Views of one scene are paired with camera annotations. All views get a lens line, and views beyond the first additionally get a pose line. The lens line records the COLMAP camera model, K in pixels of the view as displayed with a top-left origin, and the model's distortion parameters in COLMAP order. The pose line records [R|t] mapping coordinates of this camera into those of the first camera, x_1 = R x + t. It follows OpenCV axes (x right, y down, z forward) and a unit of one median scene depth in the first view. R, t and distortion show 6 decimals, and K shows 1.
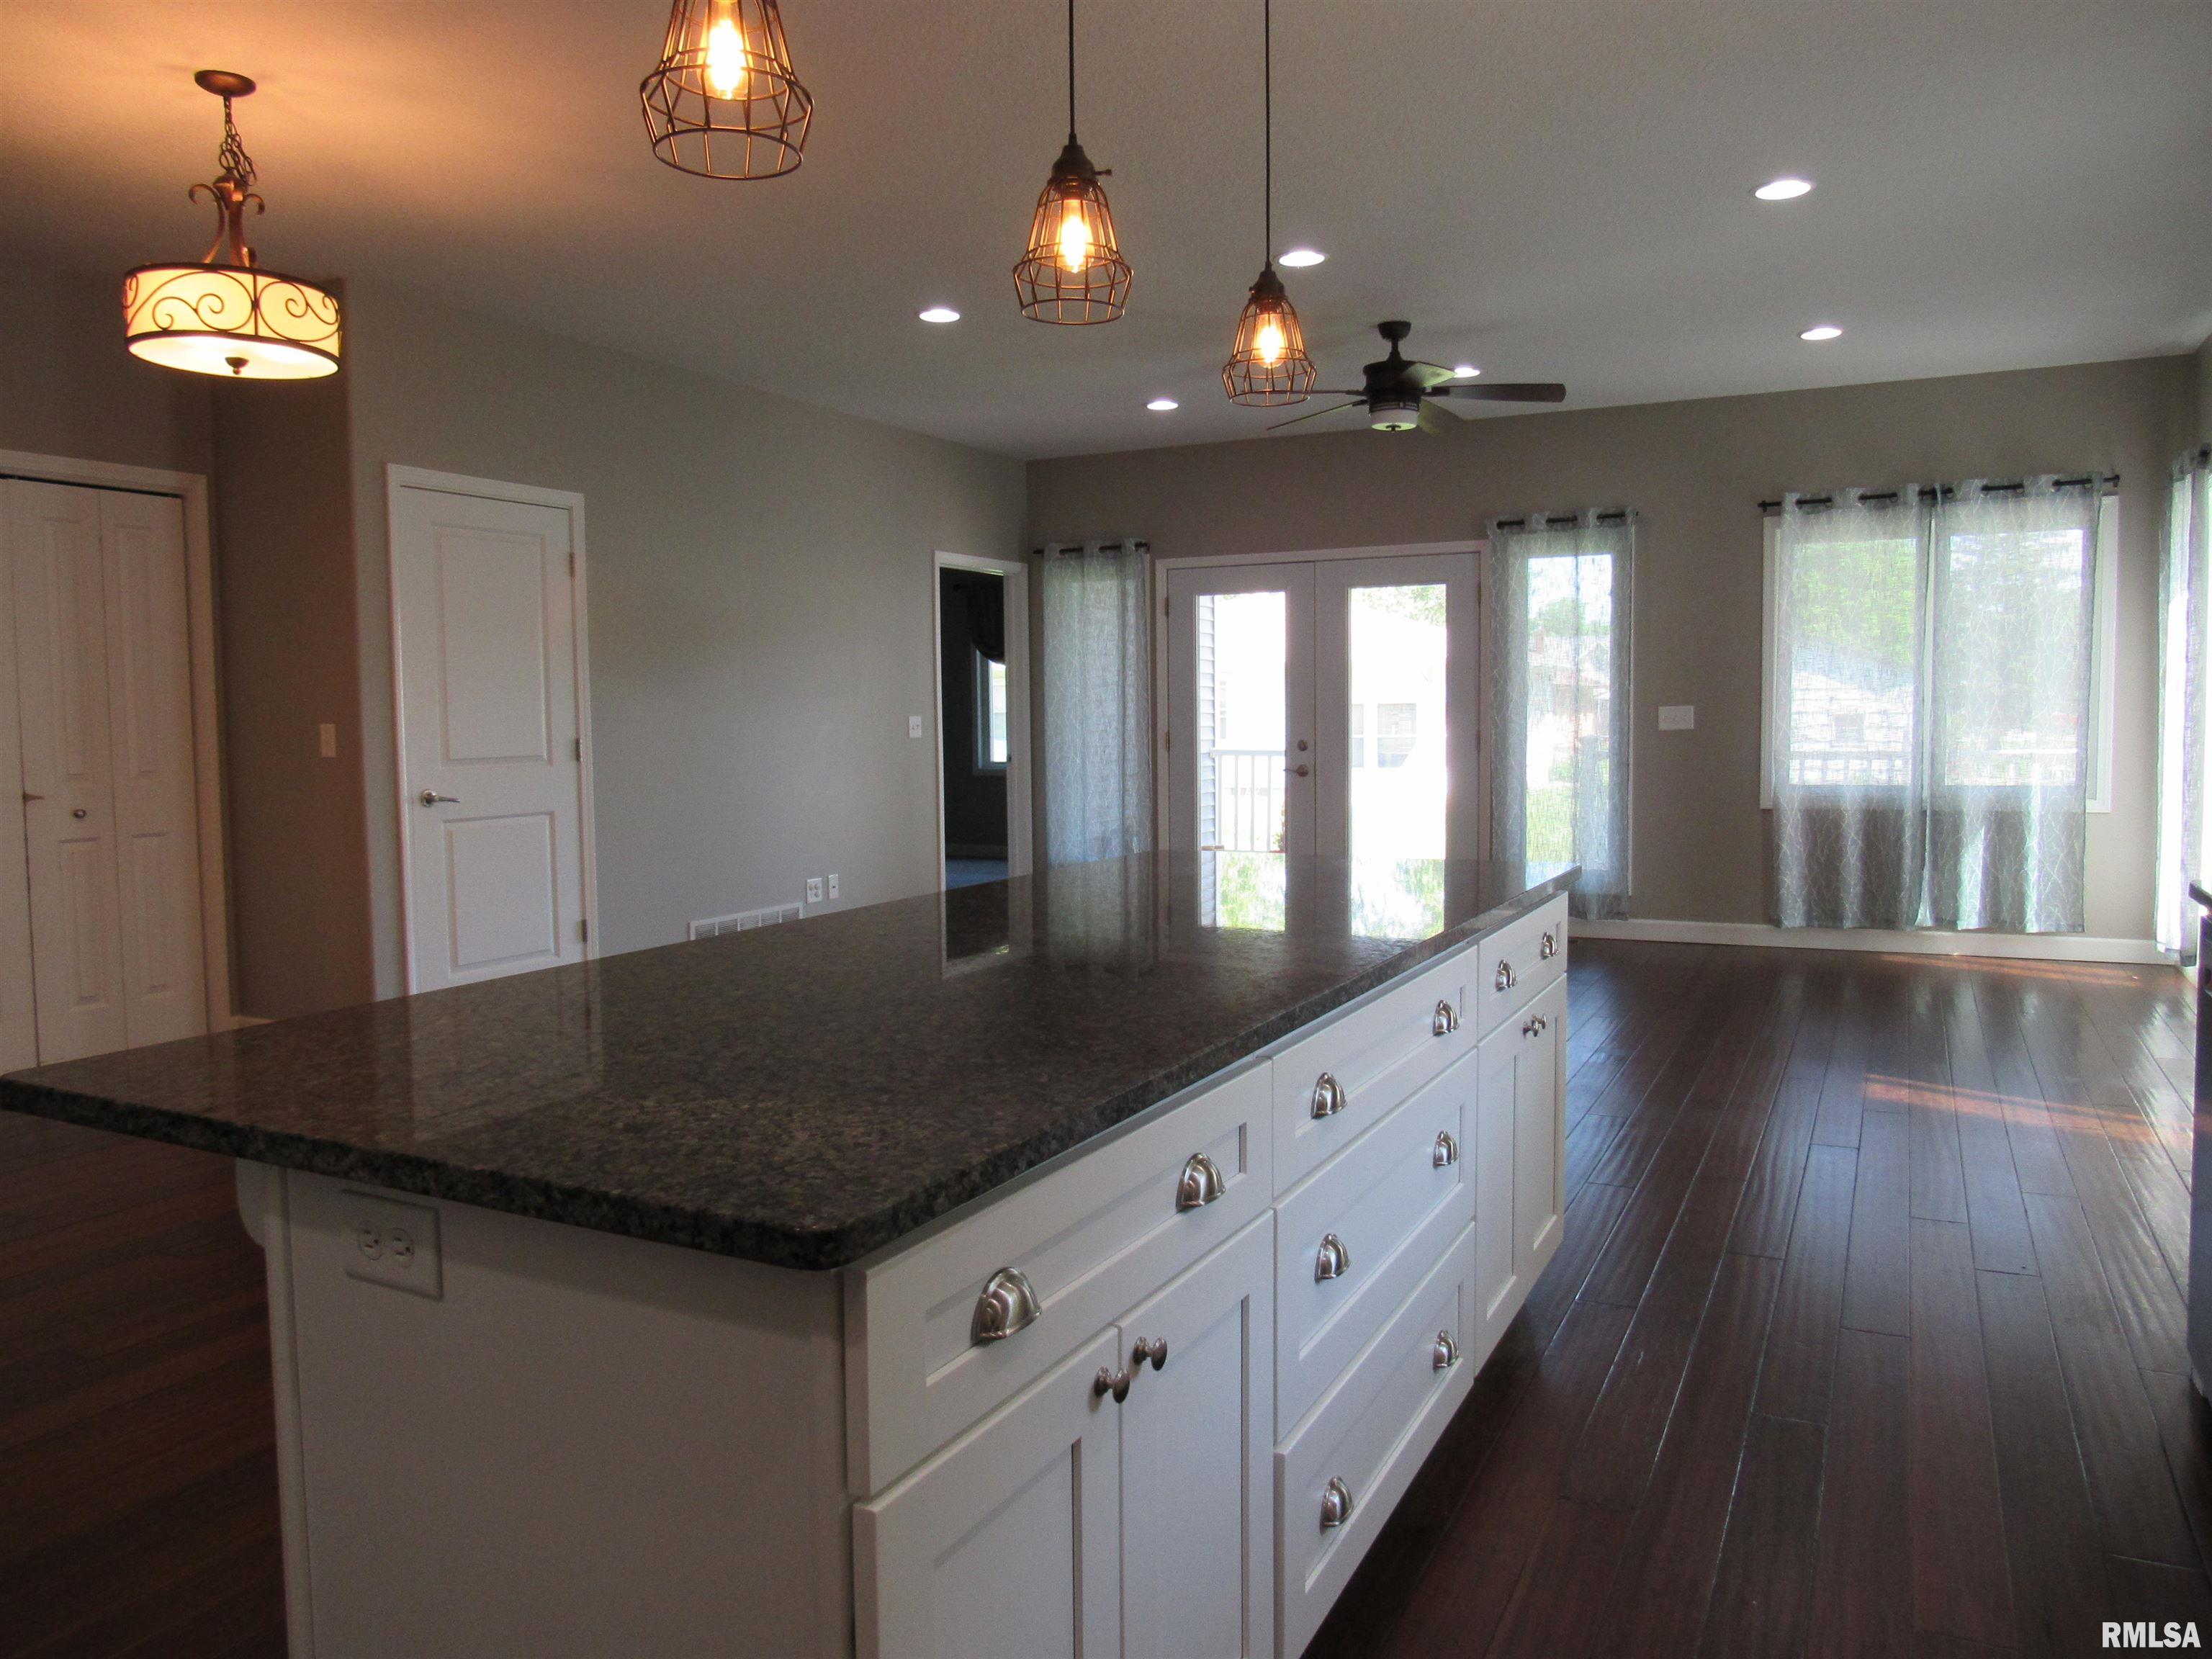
lens RADIAL K [[1577.8, 0, 1108.5], [0, 1577.8, 827.5], [0, 0, 1]] dist [-0.034898, 0.001538]
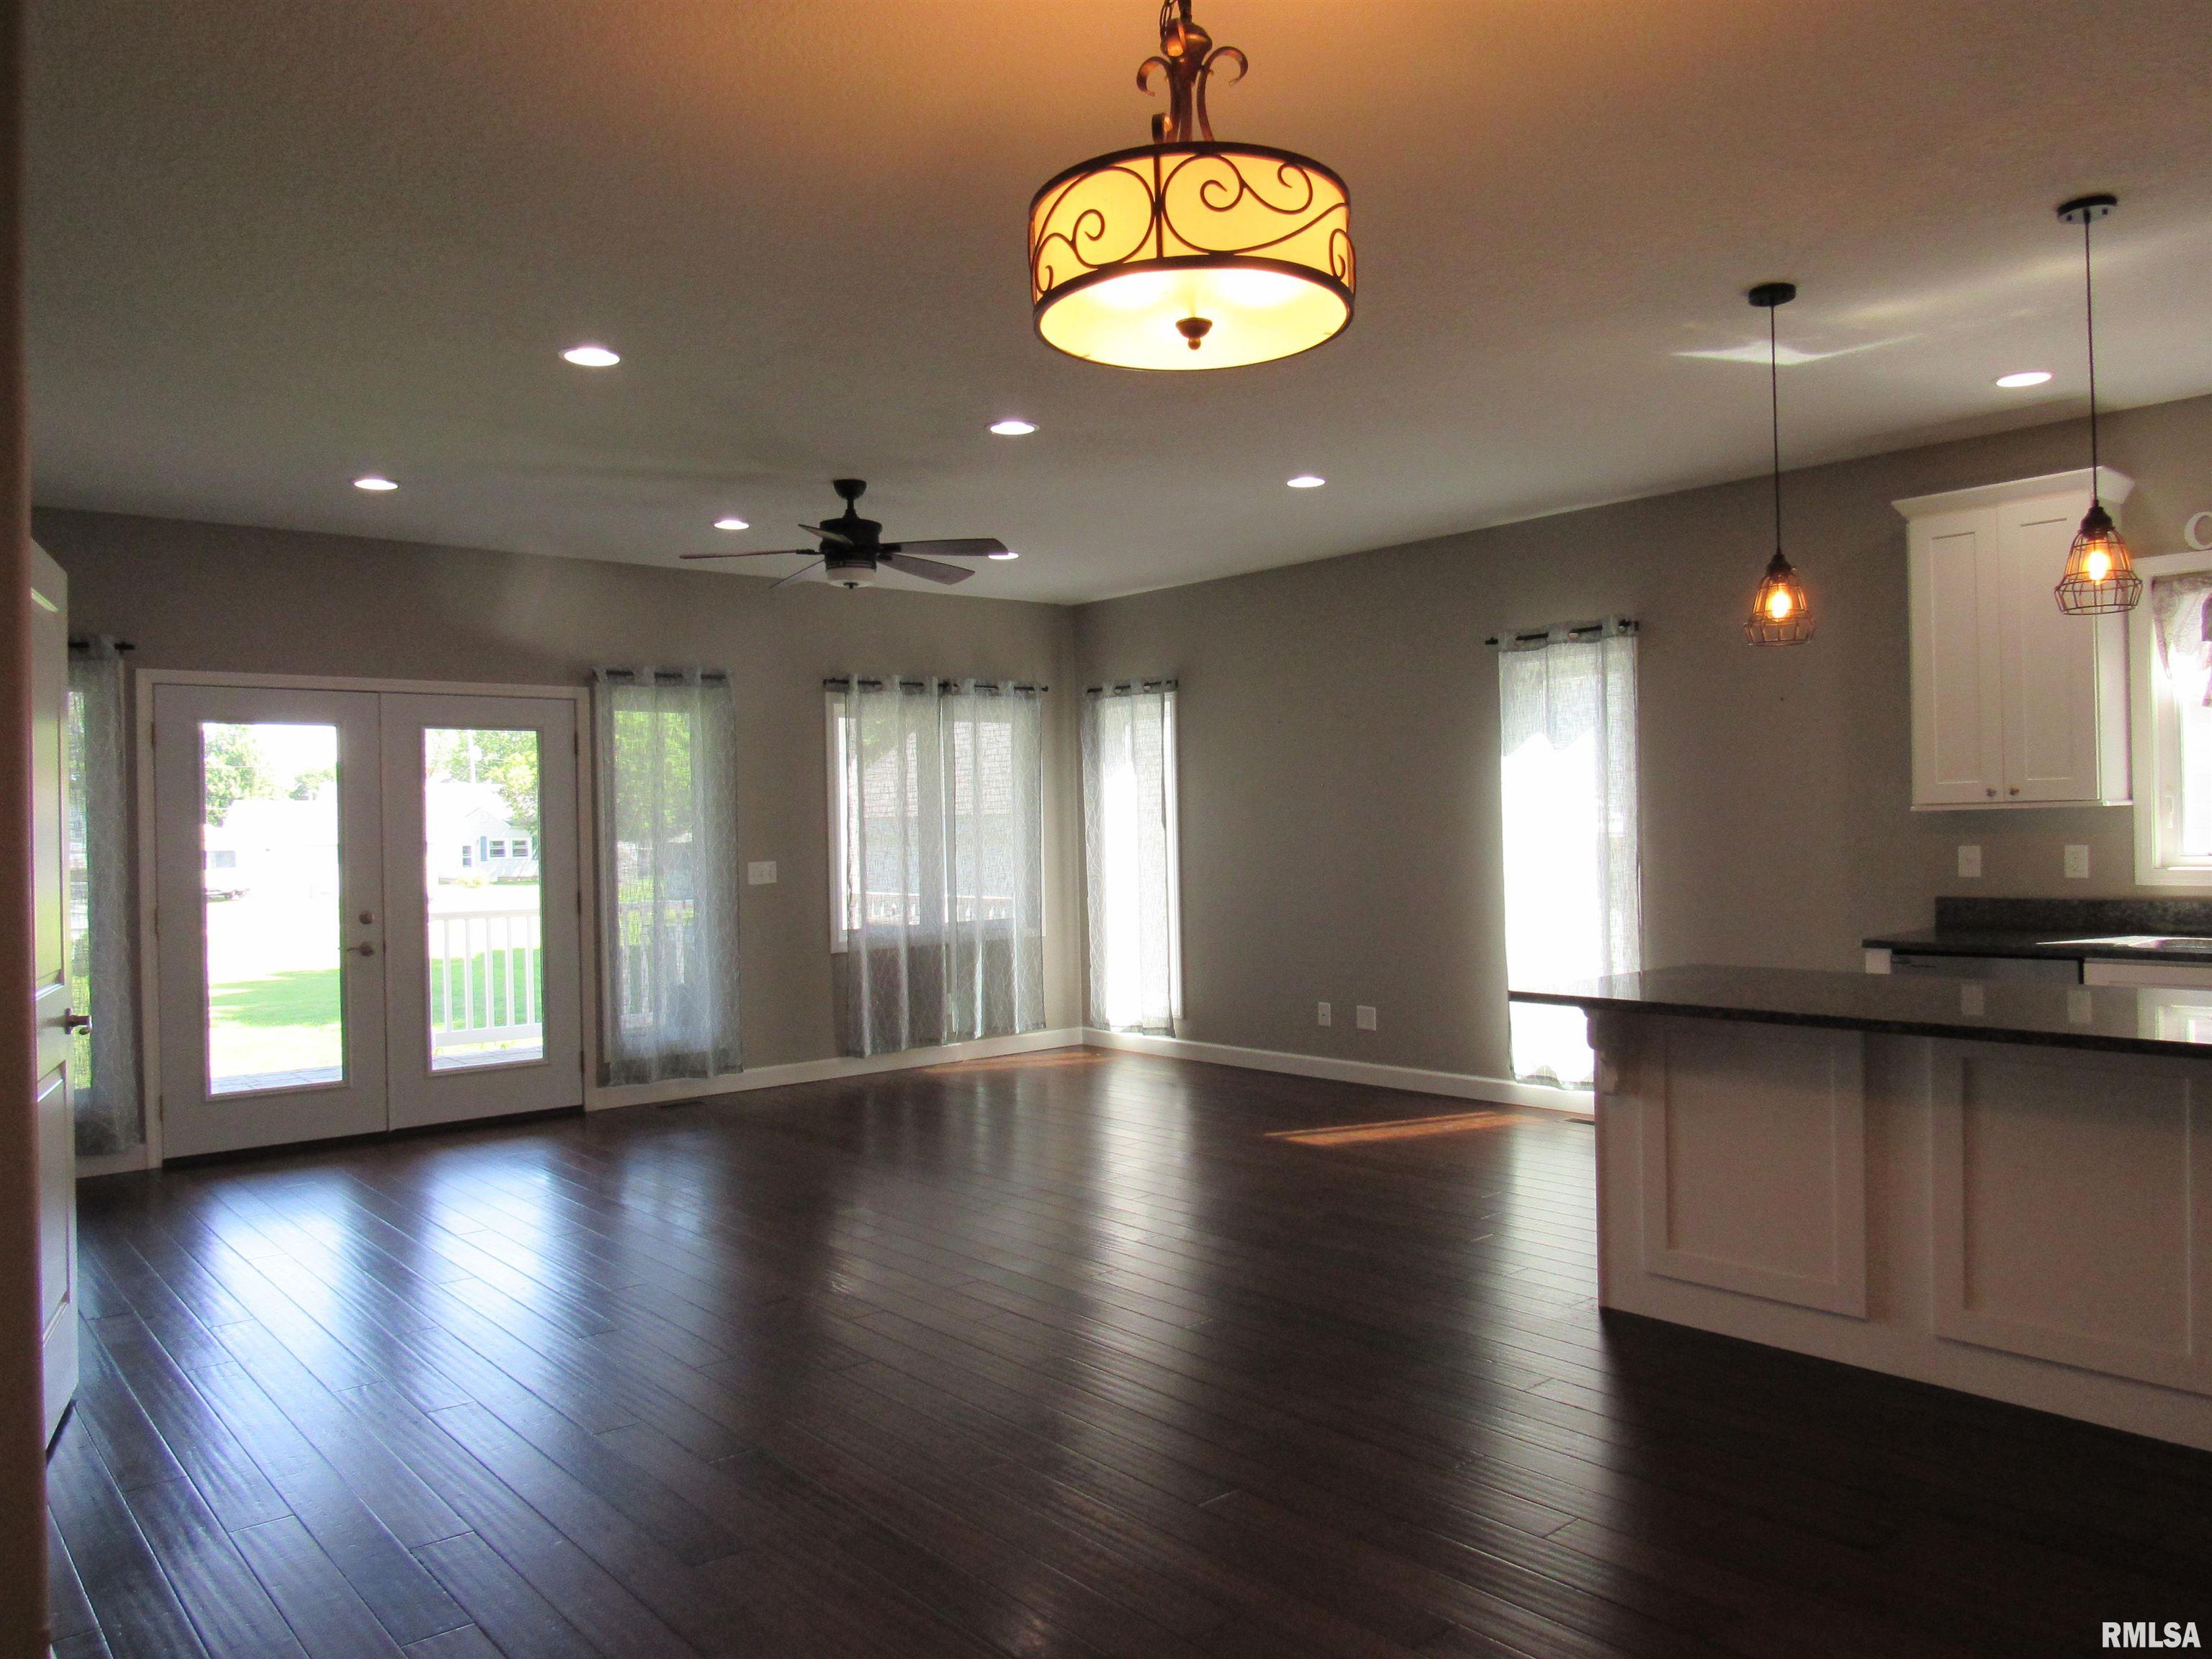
lens RADIAL K [[1577.8, 0, 1109.0], [0, 1577.8, 826.9], [0, 0, 1]] dist [-0.034898, 0.001538]
pose [[0.382880, 0.005615, 0.923781, -0.549770], [0.080677, 0.995958, -0.039492, -0.042038], [-0.920269, 0.089649, 0.380879, 0.399692]]
